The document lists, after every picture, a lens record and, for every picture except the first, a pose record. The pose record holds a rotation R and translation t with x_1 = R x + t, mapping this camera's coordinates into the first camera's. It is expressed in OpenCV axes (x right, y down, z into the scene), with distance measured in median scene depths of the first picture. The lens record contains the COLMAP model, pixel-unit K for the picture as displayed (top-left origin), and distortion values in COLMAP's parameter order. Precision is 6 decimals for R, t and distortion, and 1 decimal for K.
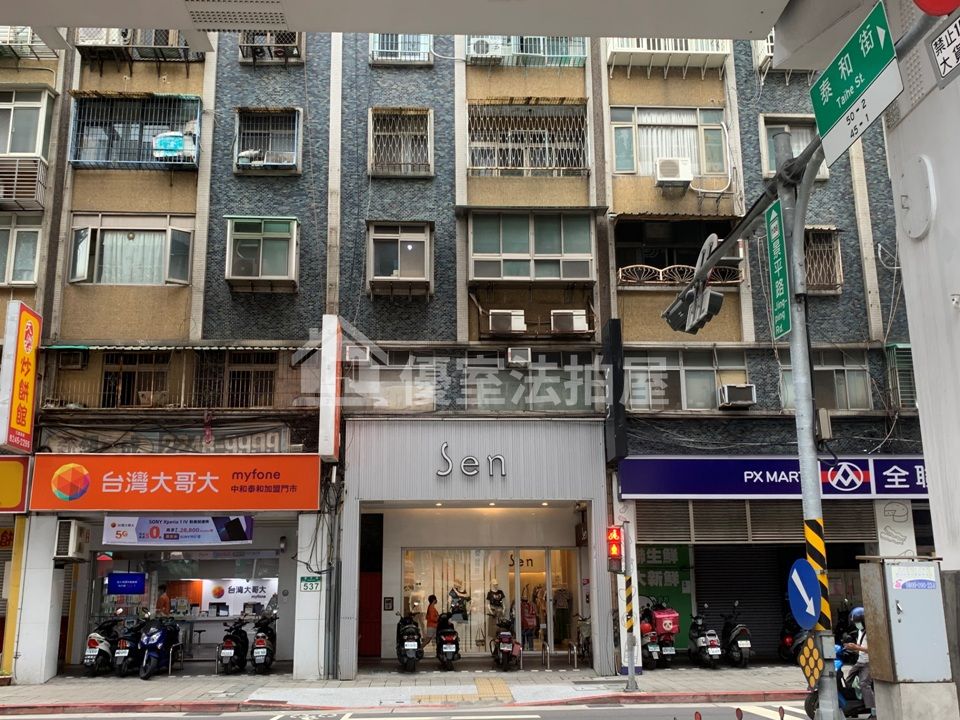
lens RADIAL K [[949.8, 0, 469.0], [0, 949.8, 371.3], [0, 0, 1]] dist [0.026091, 0.000000]
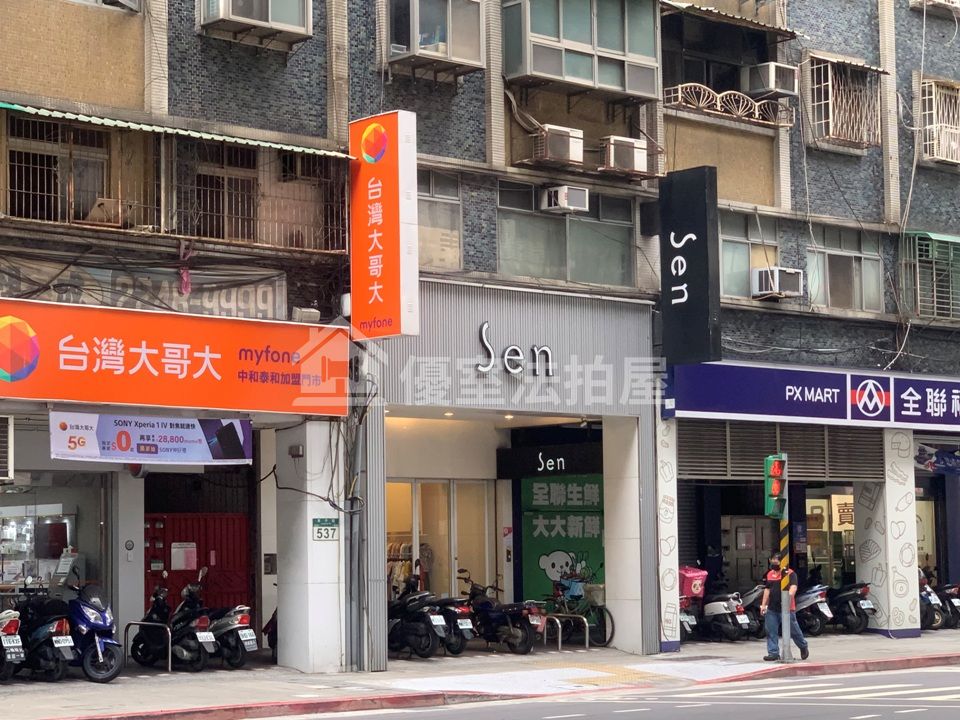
lens RADIAL K [[2208.1, 0, 483.8], [0, 2208.1, 364.5], [0, 0, 1]] dist [-0.036300, 0.000000]
pose [[0.764609, 0.054270, 0.642205, -0.989384], [-0.138973, 0.986890, 0.082063, -0.020359], [-0.629333, -0.151995, 0.762127, -0.167509]]
